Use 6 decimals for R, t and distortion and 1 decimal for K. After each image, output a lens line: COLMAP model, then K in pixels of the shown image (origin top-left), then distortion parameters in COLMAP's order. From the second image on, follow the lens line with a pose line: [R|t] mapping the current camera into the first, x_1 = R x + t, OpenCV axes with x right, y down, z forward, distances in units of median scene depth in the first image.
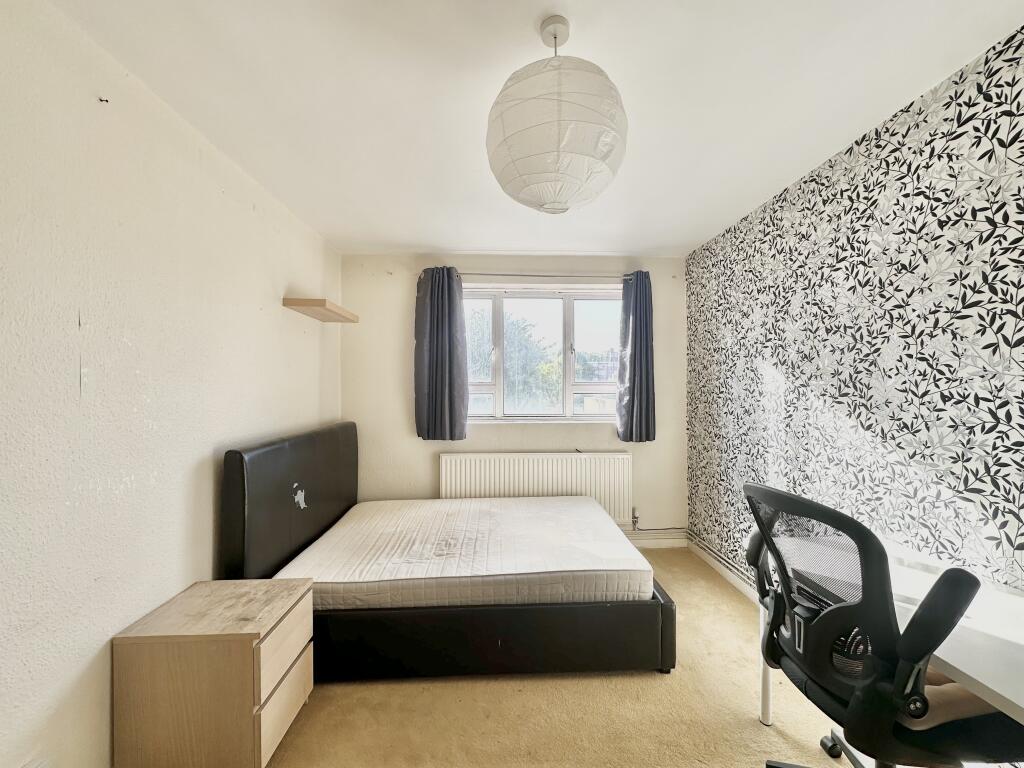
lens RADIAL K [[406.5, 0, 512.7], [0, 406.5, 384.2], [0, 0, 1]] dist [-0.003415, 0.000644]
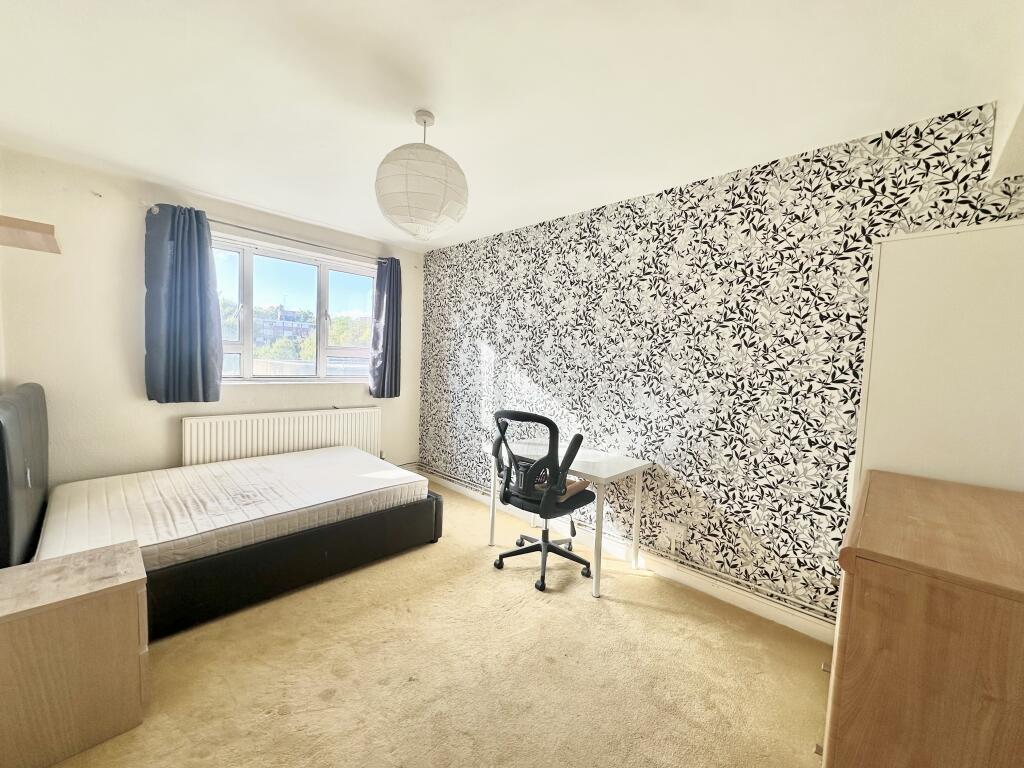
lens RADIAL K [[406.5, 0, 512.3], [0, 406.5, 383.8], [0, 0, 1]] dist [-0.003415, 0.000644]
pose [[0.722749, -0.007965, 0.691065, -0.390606], [-0.051048, 0.996587, 0.064875, -0.000443], [-0.689223, -0.082165, 0.719876, -0.215690]]
